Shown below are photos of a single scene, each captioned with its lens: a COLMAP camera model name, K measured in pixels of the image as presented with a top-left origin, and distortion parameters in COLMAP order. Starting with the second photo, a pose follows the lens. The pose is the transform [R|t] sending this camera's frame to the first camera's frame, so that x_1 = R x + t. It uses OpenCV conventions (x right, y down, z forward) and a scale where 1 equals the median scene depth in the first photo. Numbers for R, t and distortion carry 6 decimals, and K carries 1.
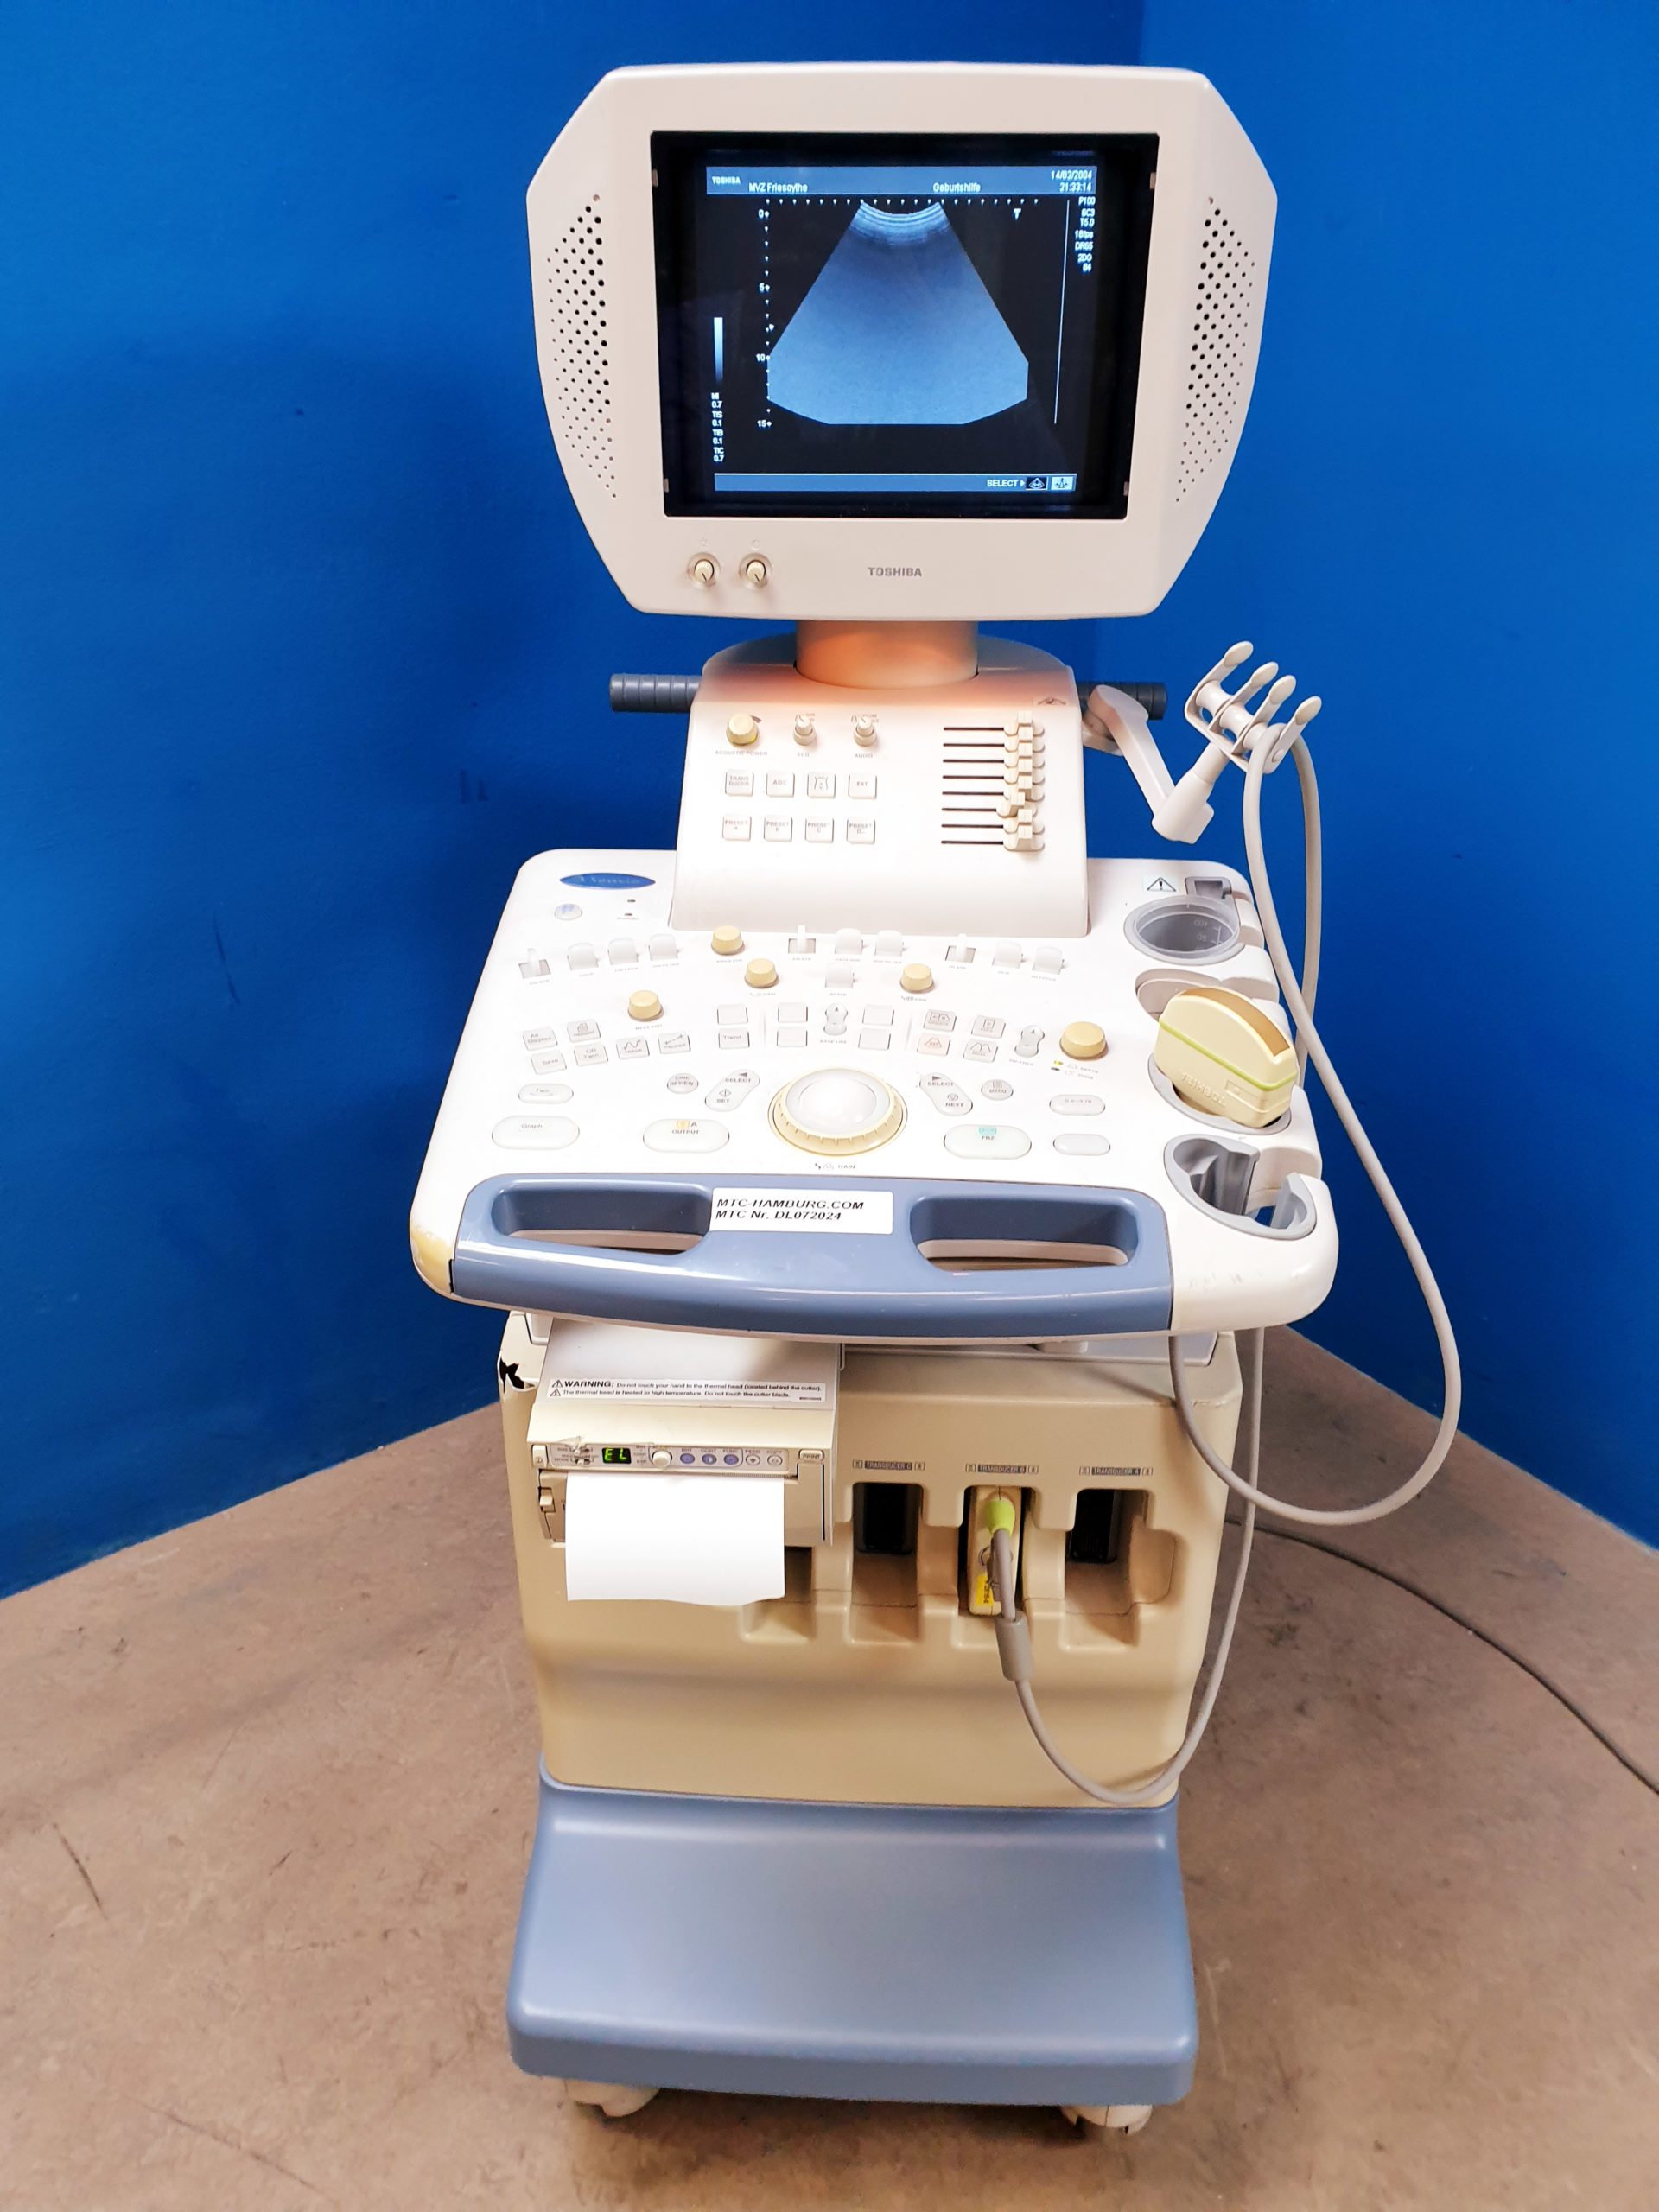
lens RADIAL K [[1758.2, 0, 813.6], [0, 1758.2, 1117.4], [0, 0, 1]] dist [-0.025817, 0.055031]
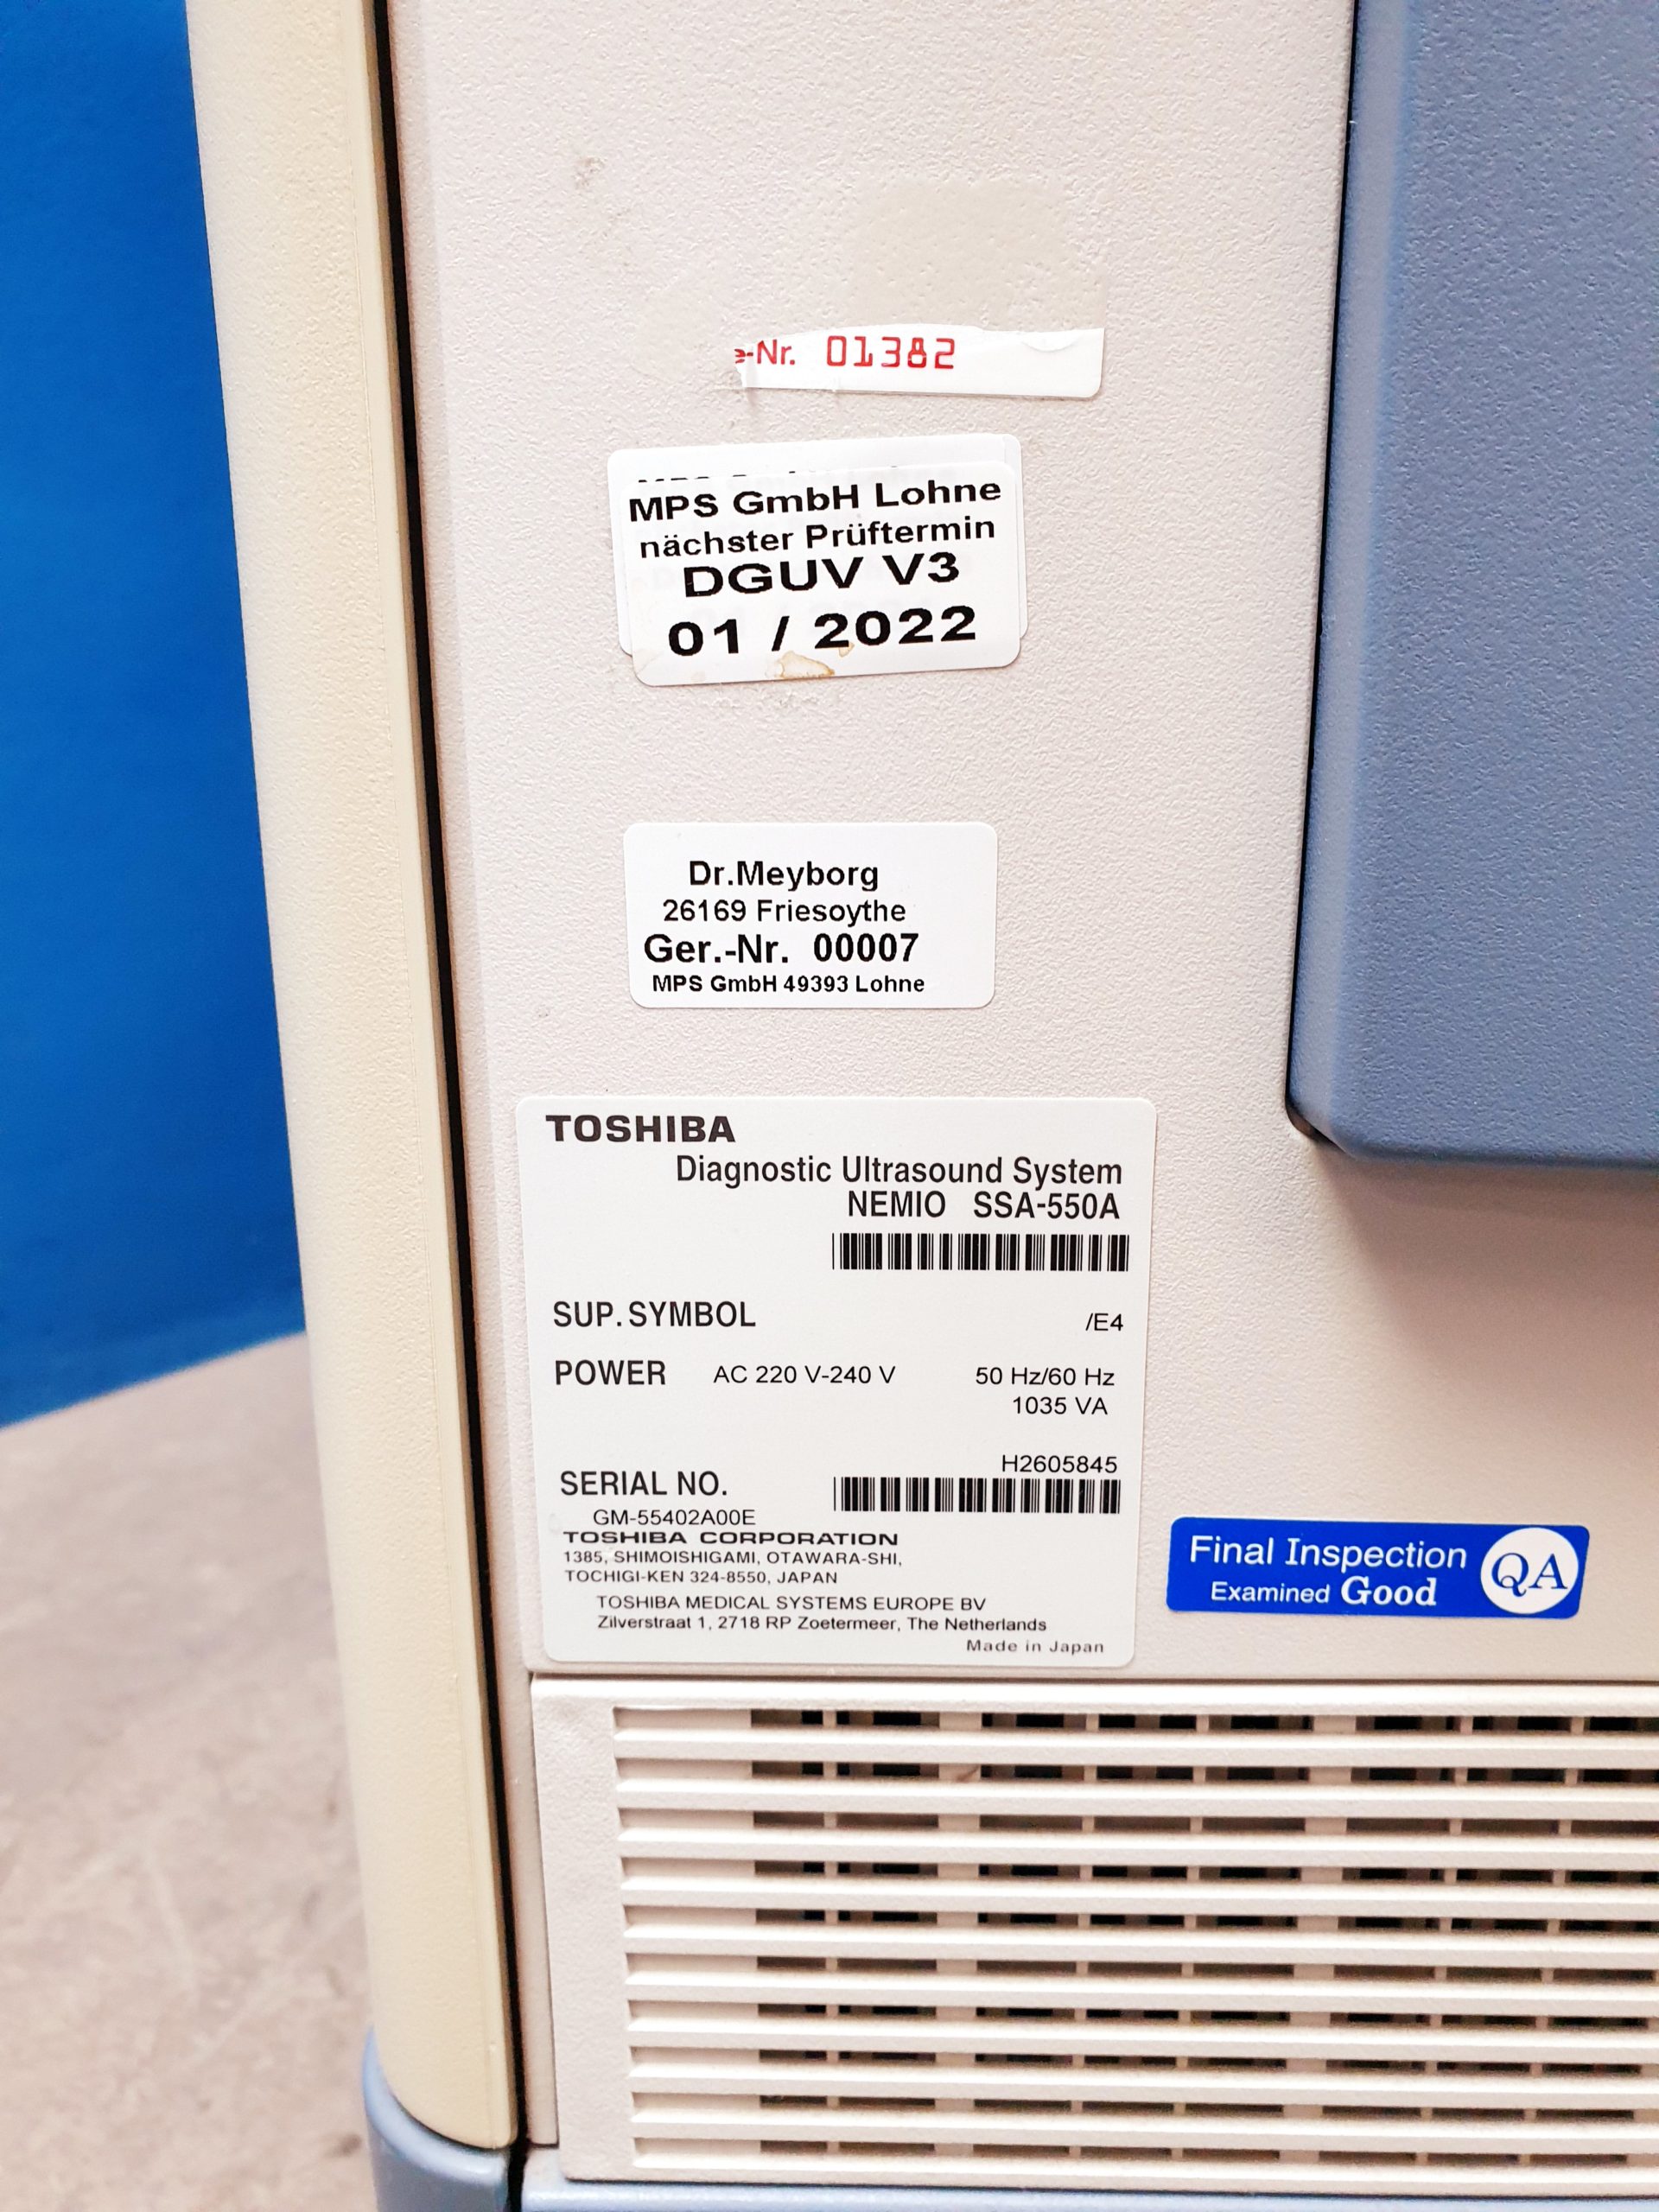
lens RADIAL K [[1758.2, 0, 817.6], [0, 1758.2, 1119.5], [0, 0, 1]] dist [-0.025817, 0.055031]
pose [[0.976066, -0.063952, 0.207857, -0.142722], [0.108618, 0.971392, -0.211186, 0.325144], [-0.188405, 0.228709, 0.955090, 0.777751]]
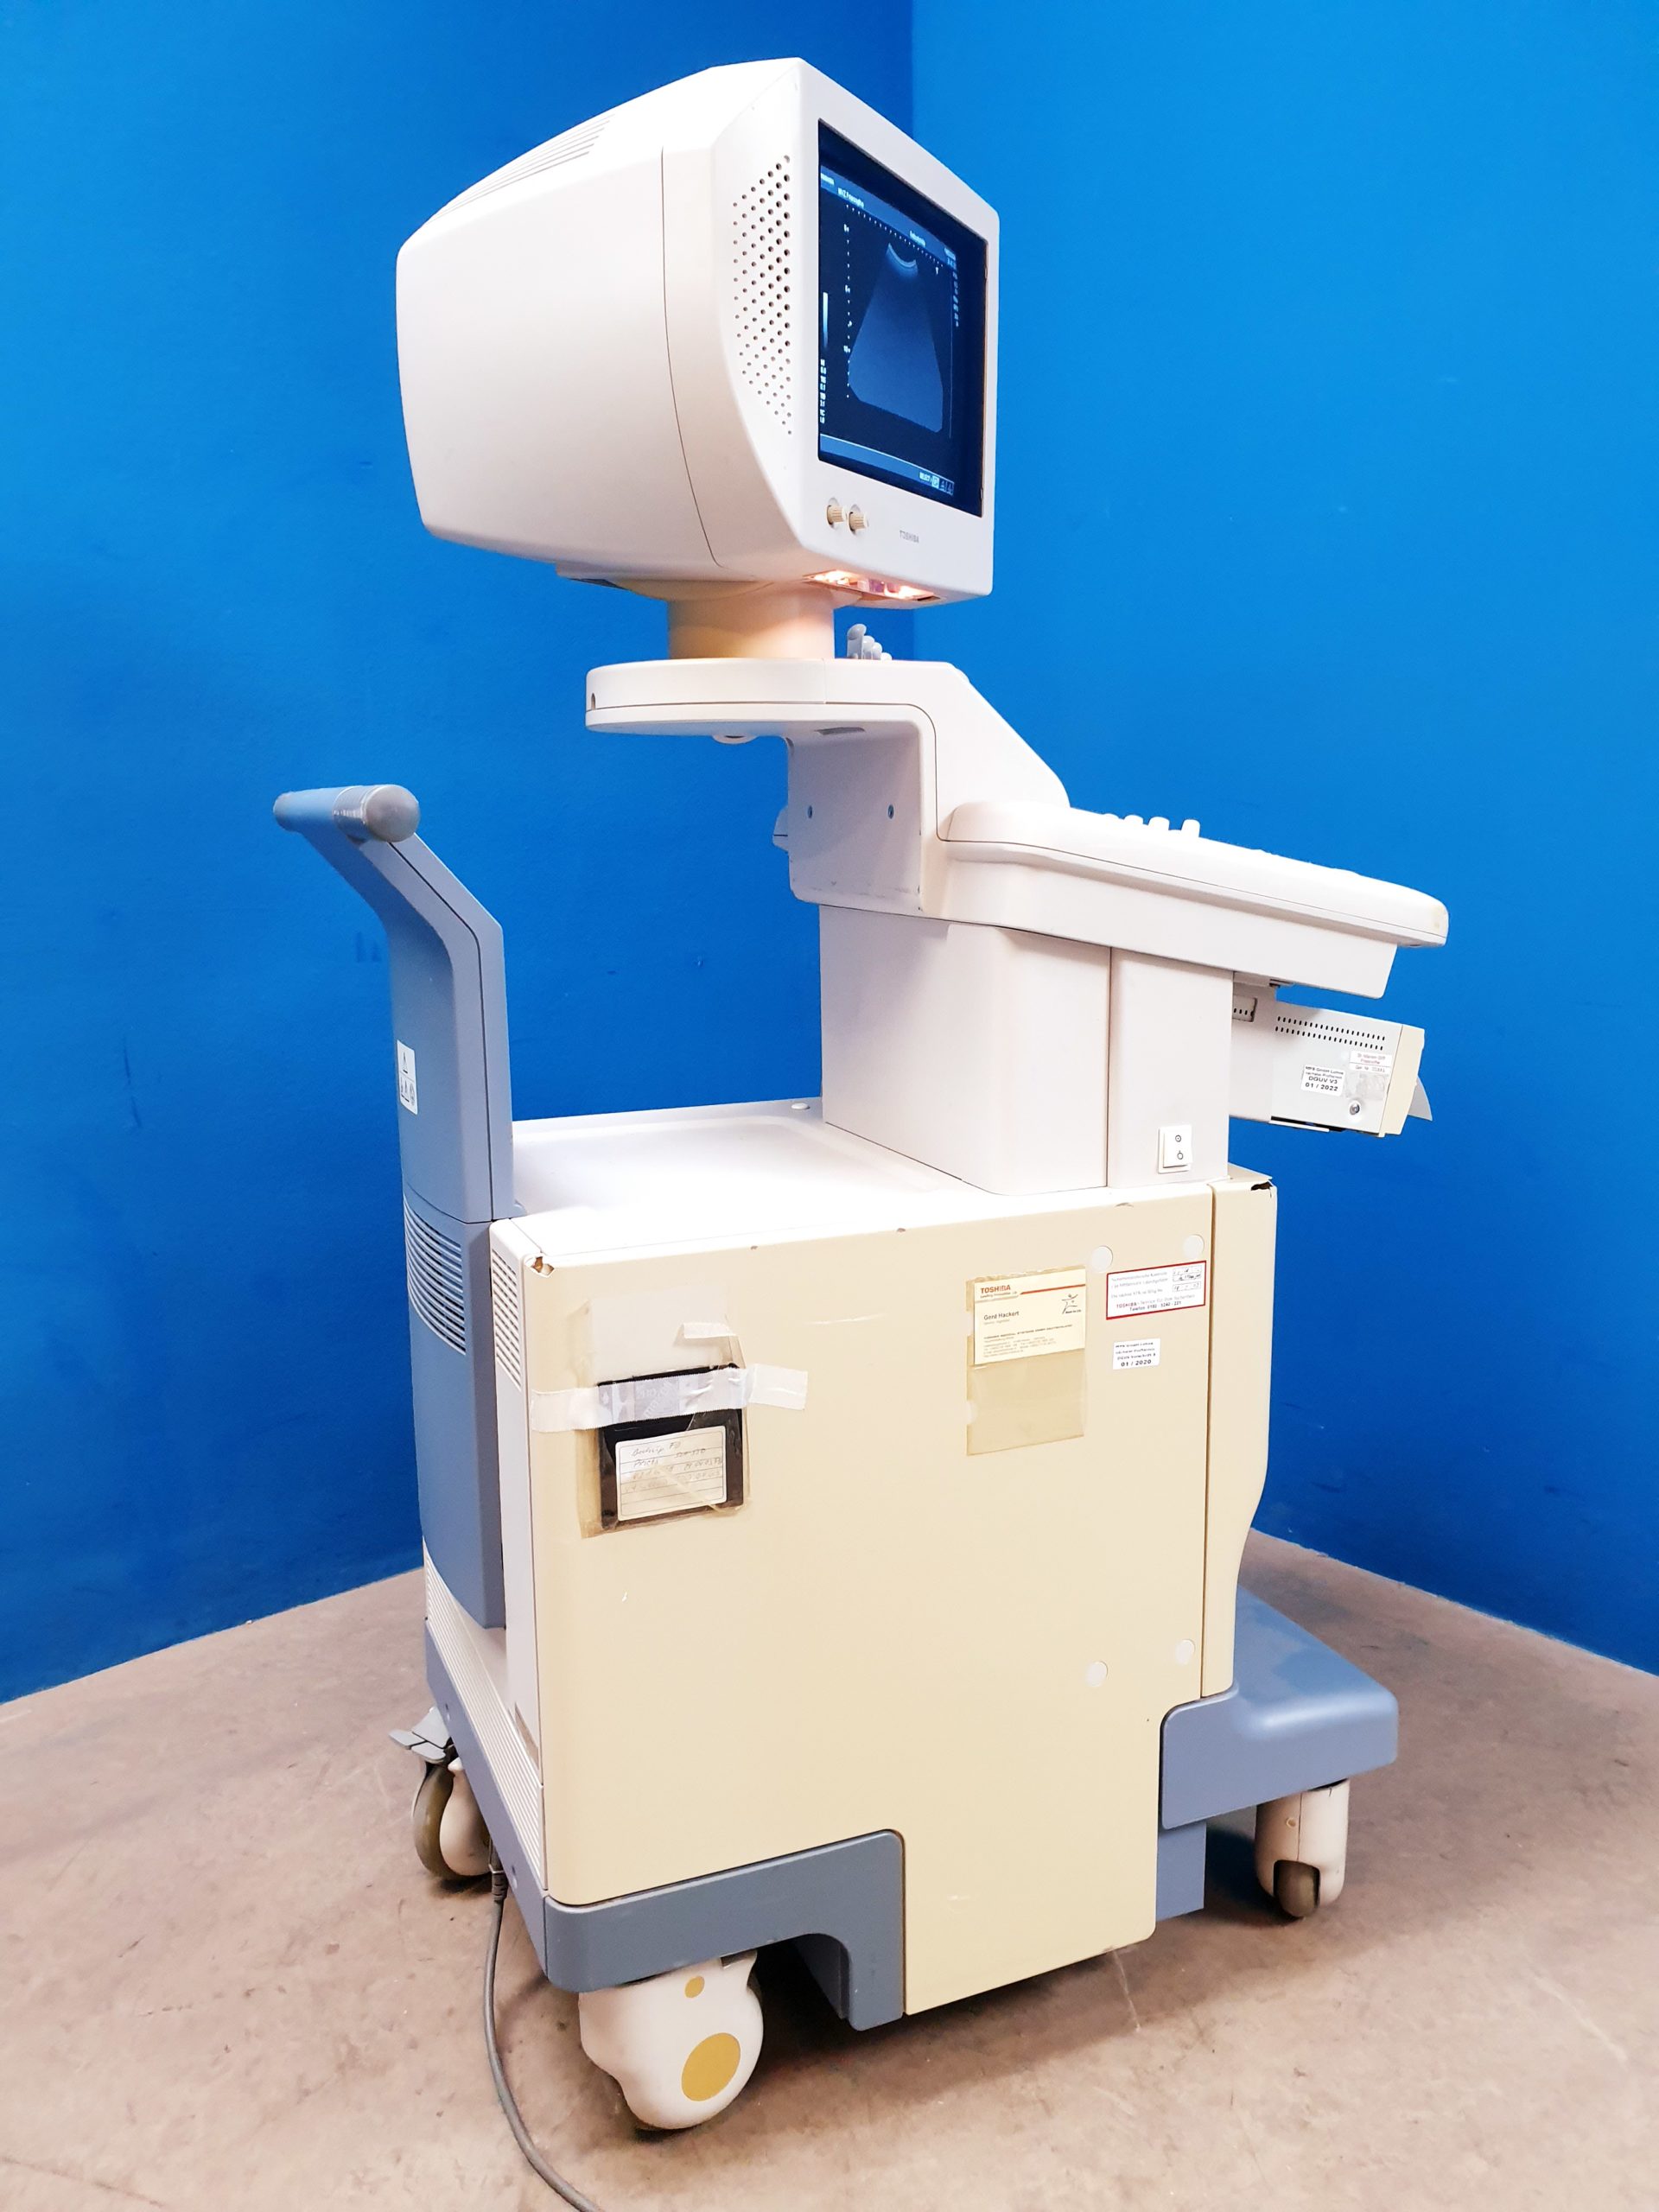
lens RADIAL K [[1758.2, 0, 836.1], [0, 1758.2, 1099.1], [0, 0, 1]] dist [-0.025817, 0.055031]
pose [[0.995000, -0.029144, 0.095524, -0.009456], [0.057784, 0.948119, -0.312619, 0.351902], [-0.081457, 0.316576, 0.945063, -0.063504]]
